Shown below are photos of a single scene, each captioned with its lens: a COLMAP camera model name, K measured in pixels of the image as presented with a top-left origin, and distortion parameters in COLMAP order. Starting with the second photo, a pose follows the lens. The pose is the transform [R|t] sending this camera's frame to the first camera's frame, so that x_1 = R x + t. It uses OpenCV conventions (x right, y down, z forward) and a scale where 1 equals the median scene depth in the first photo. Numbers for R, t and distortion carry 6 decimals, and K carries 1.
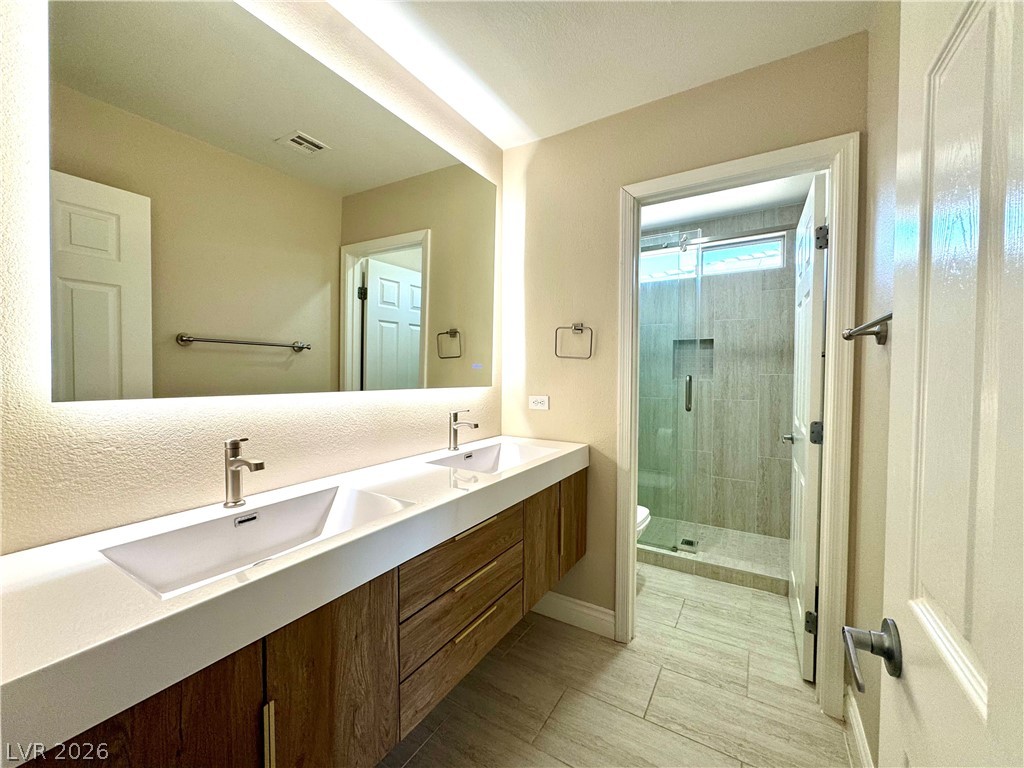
lens RADIAL K [[410.1, 0, 509.7], [0, 410.1, 380.6], [0, 0, 1]] dist [-0.000729, 0.000154]
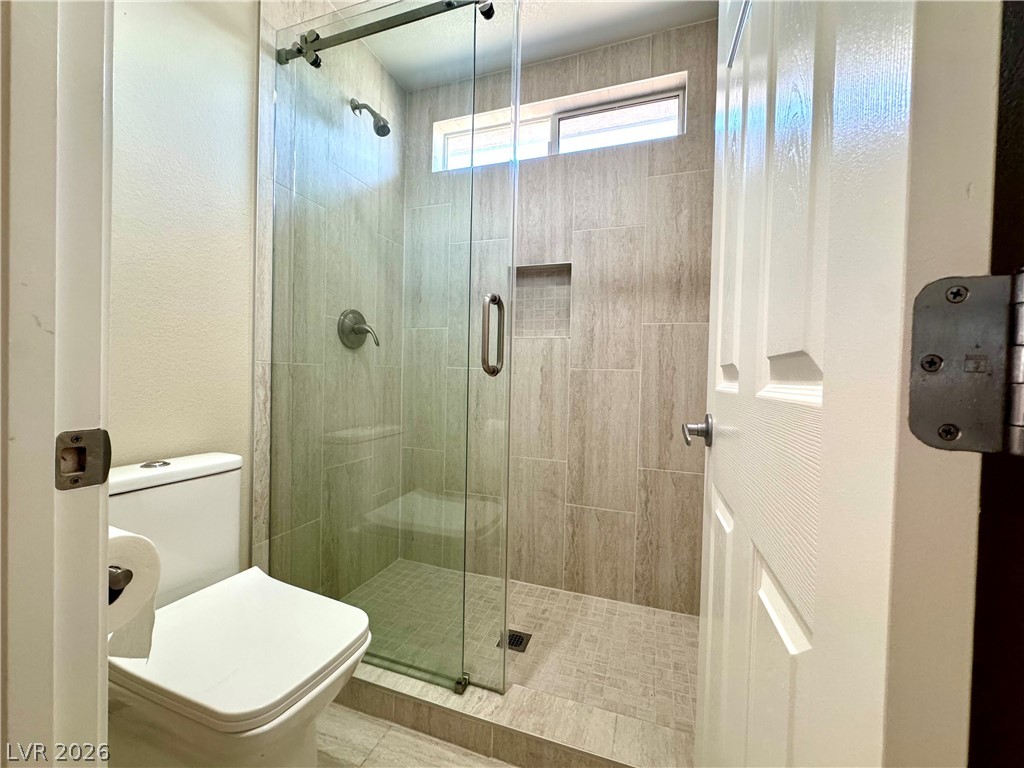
lens RADIAL K [[410.1, 0, 509.7], [0, 410.1, 380.6], [0, 0, 1]] dist [-0.000729, 0.000154]
pose [[0.977677, 0.018231, 0.209323, 0.307205], [-0.016404, 0.999811, -0.010466, 0.071993], [-0.209474, 0.006798, 0.977791, 0.476659]]
